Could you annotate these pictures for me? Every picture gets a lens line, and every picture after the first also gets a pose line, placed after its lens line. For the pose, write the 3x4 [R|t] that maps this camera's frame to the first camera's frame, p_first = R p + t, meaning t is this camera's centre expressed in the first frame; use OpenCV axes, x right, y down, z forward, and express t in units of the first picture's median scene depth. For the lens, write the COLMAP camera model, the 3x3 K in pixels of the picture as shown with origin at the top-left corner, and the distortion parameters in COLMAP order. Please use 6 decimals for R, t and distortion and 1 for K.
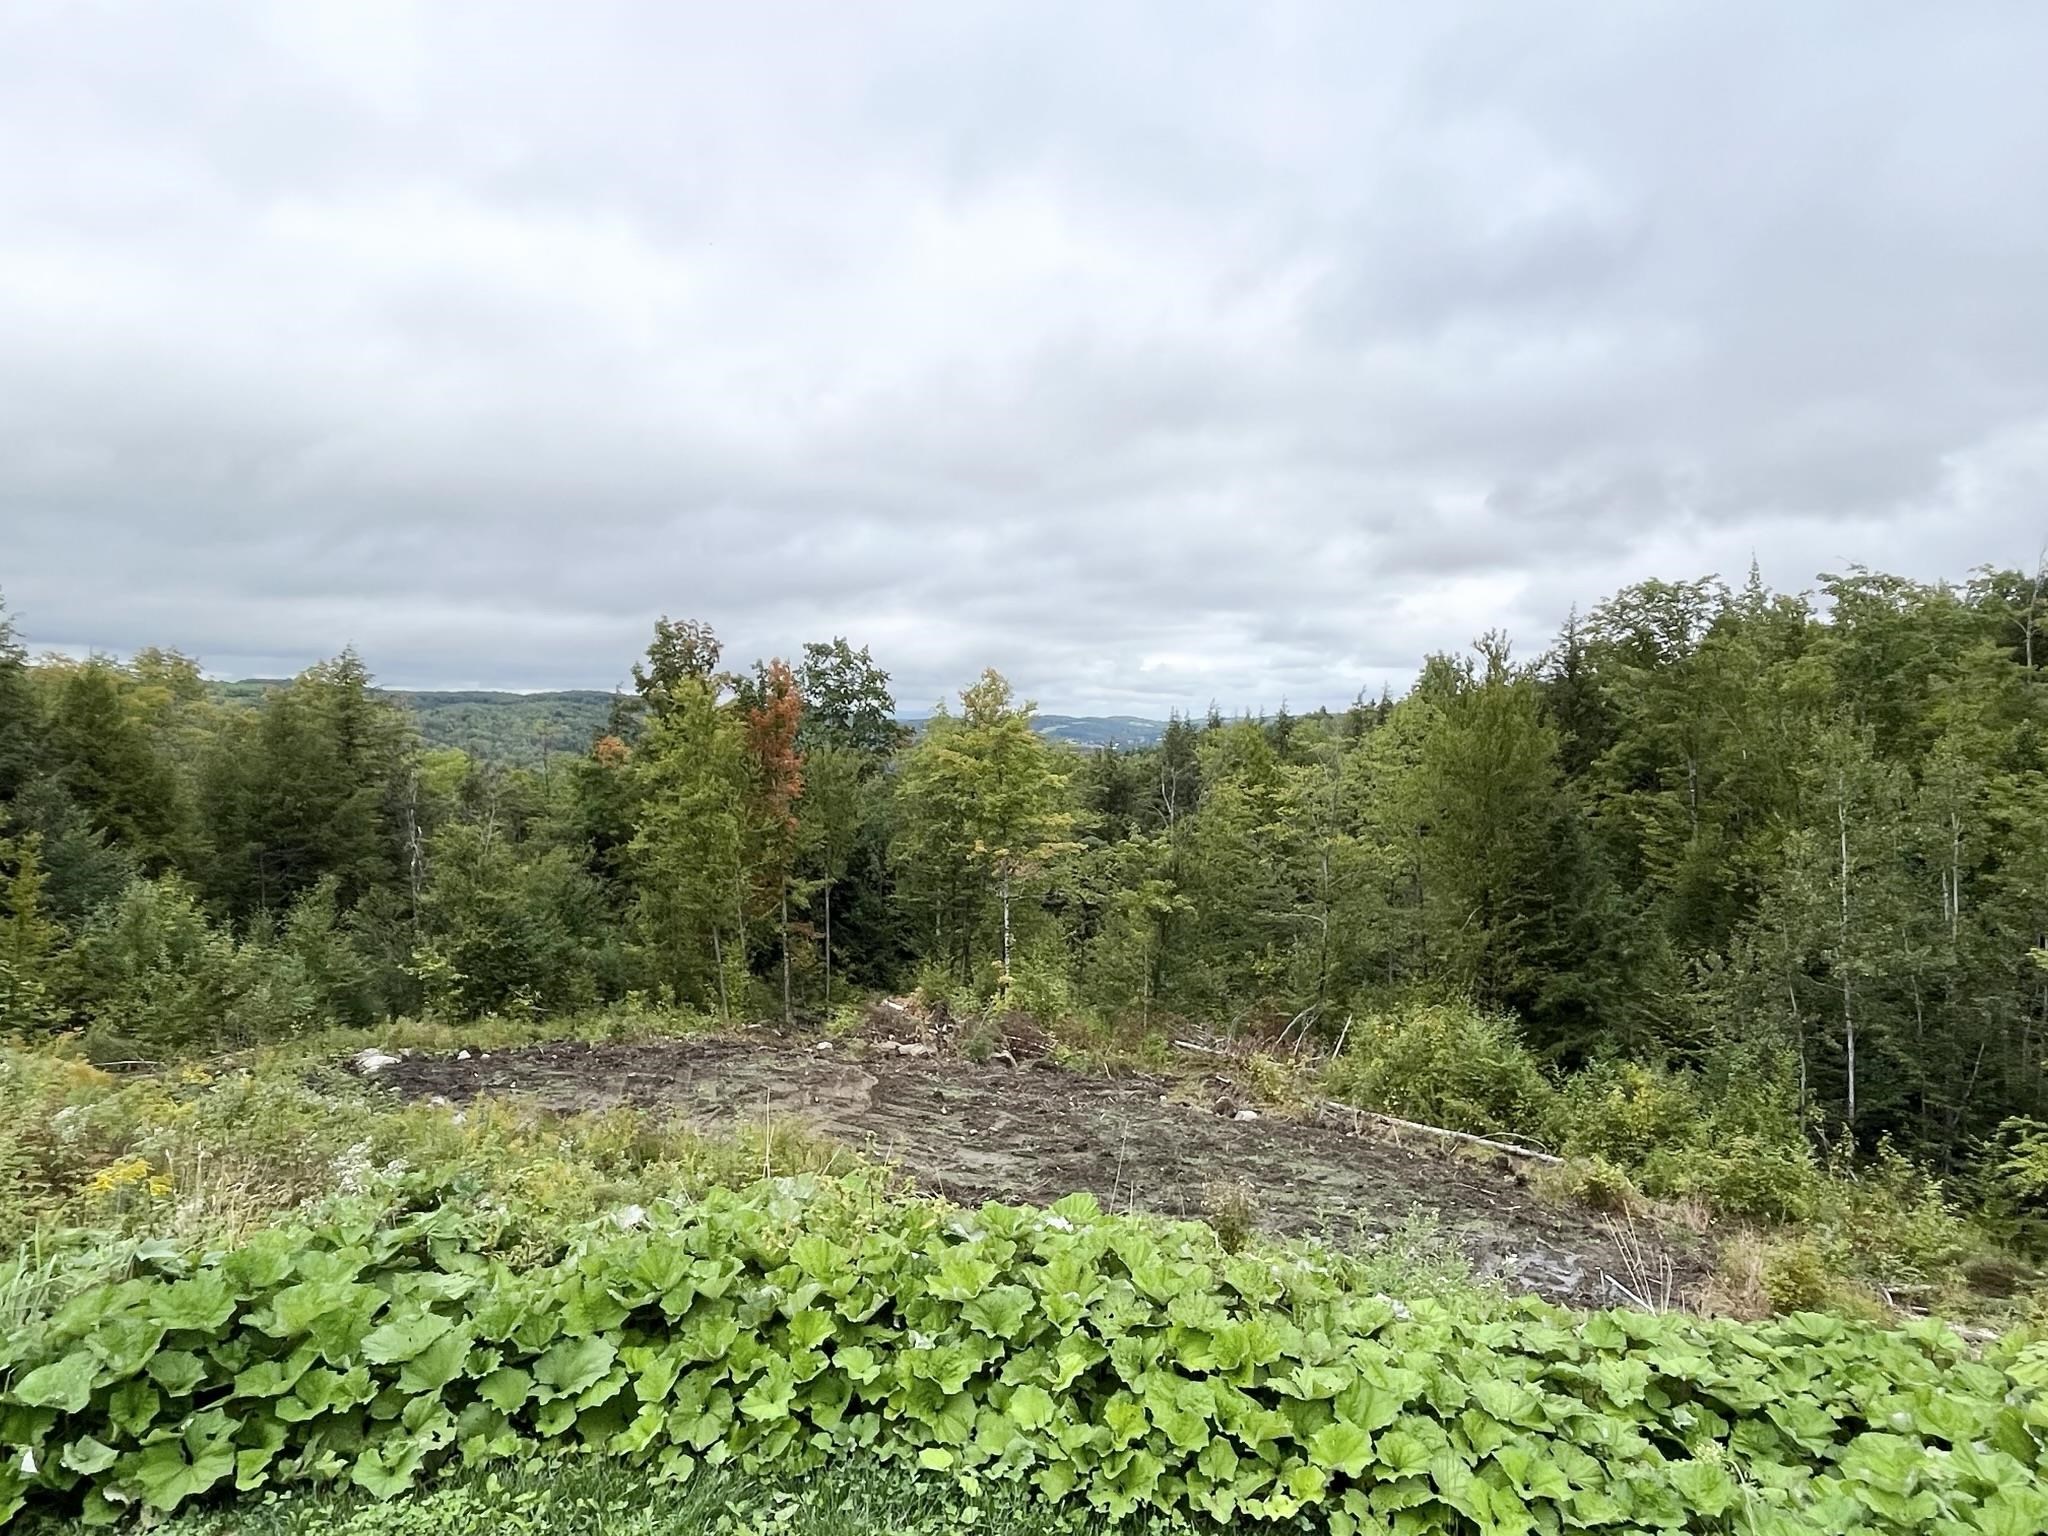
lens RADIAL K [[1242.8, 0, 1024.0], [0, 1242.8, 768.0], [0, 0, 1]] dist [-0.002966, -0.001073]
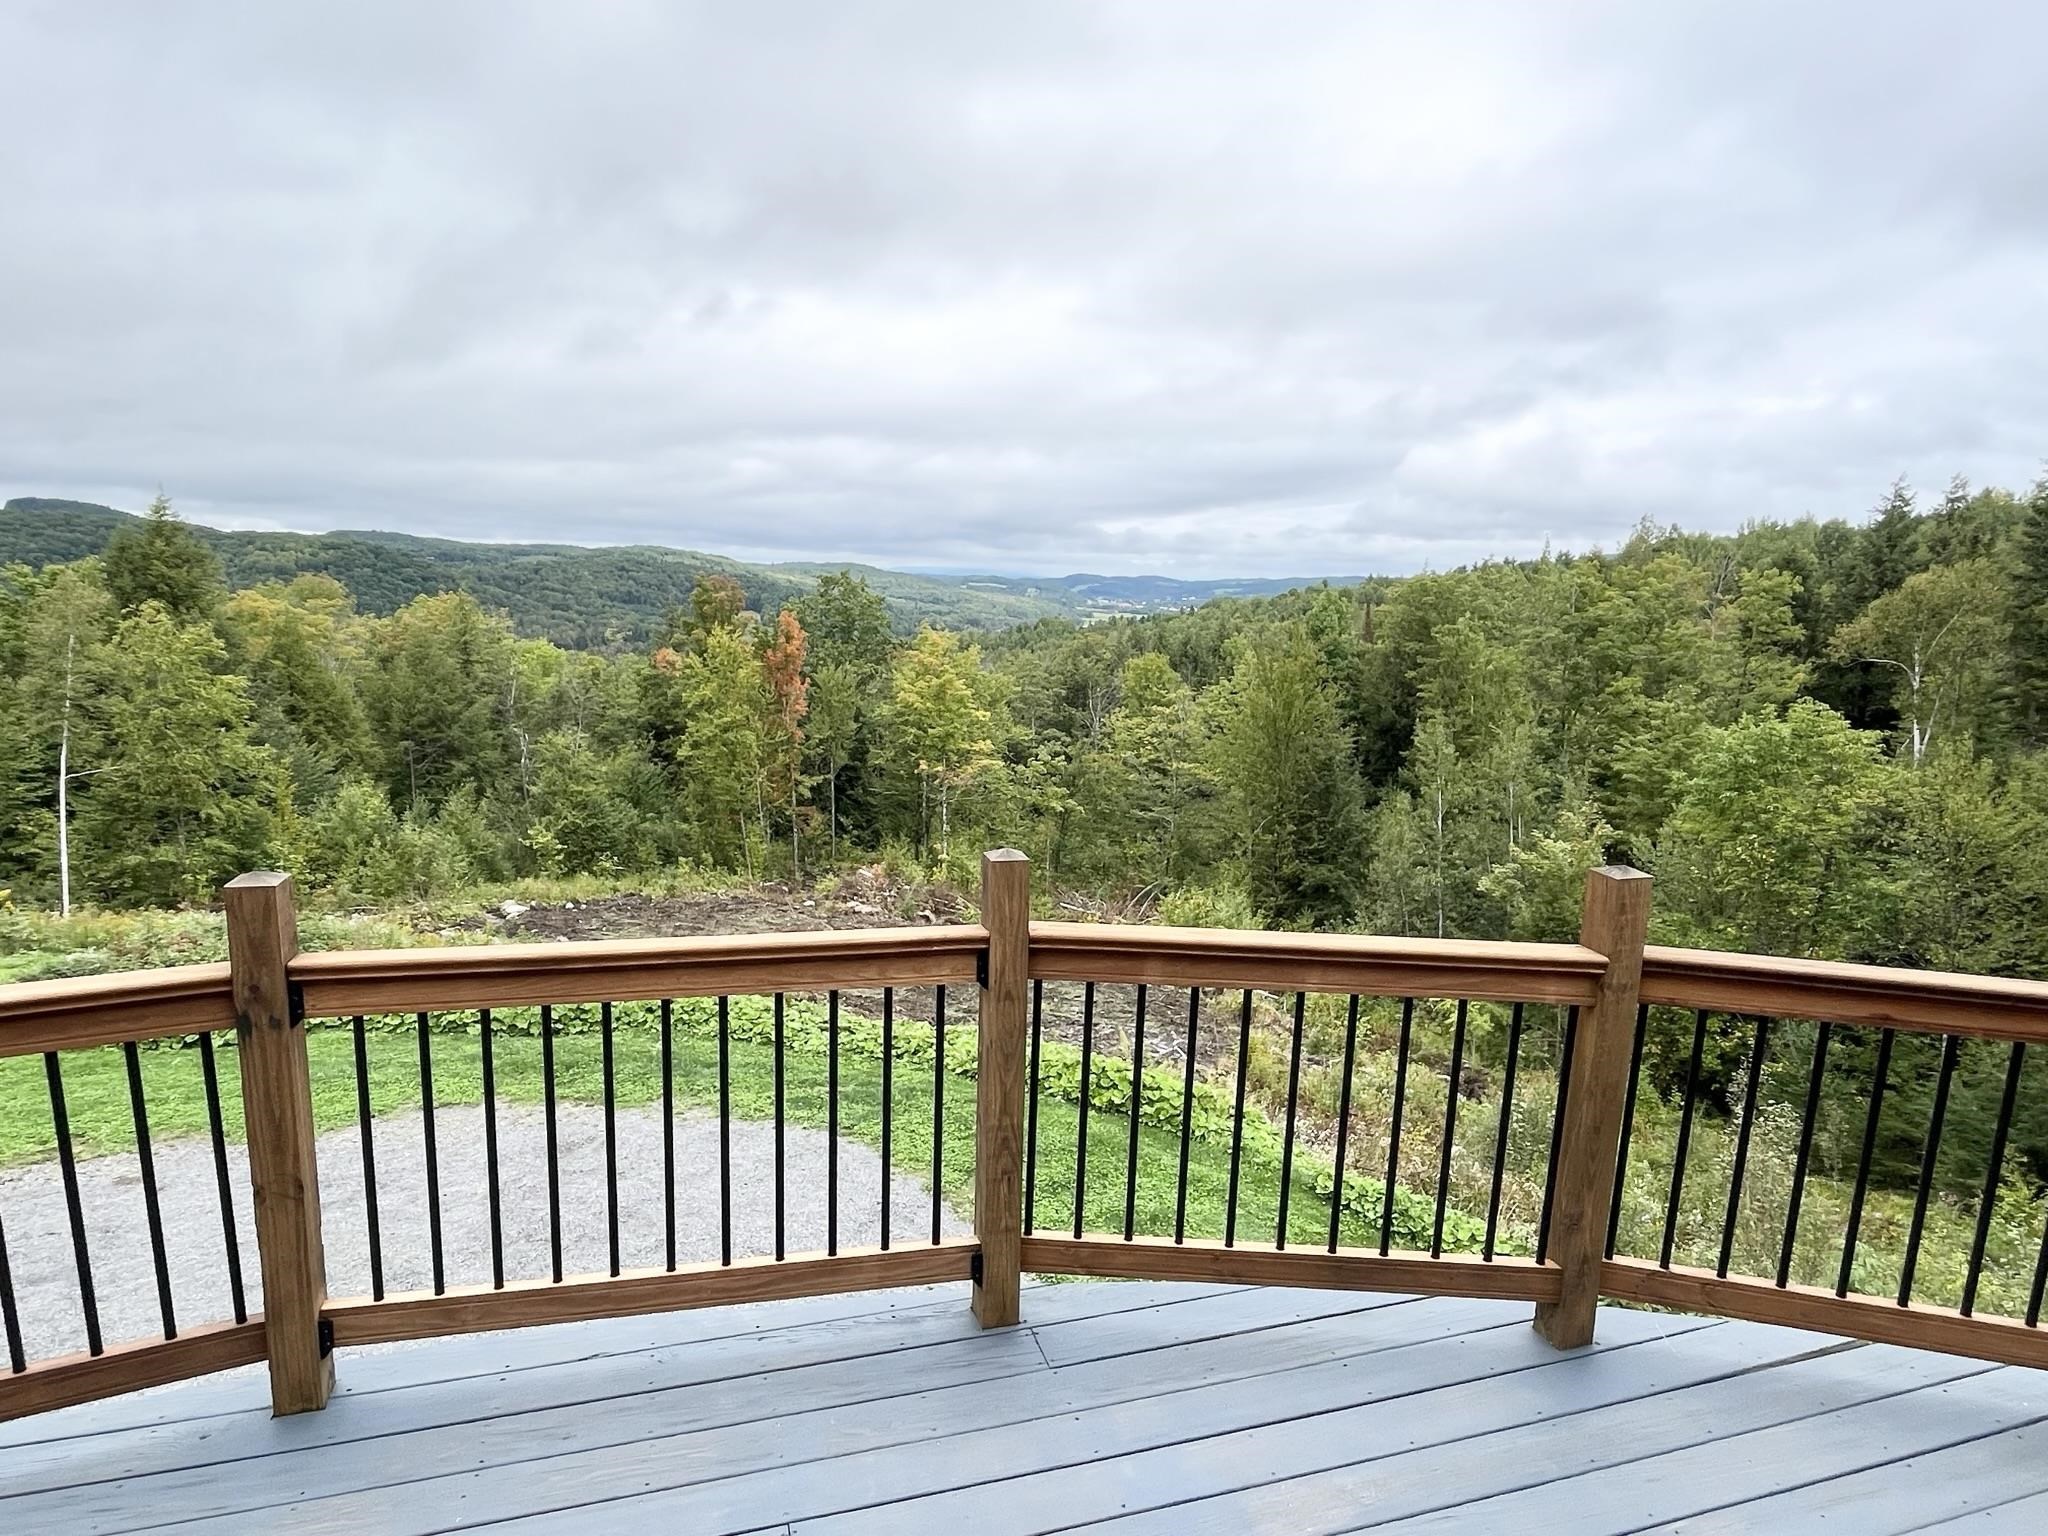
lens RADIAL K [[1178.2, 0, 1018.9], [0, 1178.2, 763.7], [0, 0, 1]] dist [-0.001144, 0.000344]
pose [[0.999203, 0.018619, -0.035303, 0.110148], [-0.014129, 0.992254, 0.123421, -0.096150], [0.037328, -0.122824, 0.991726, -0.293446]]
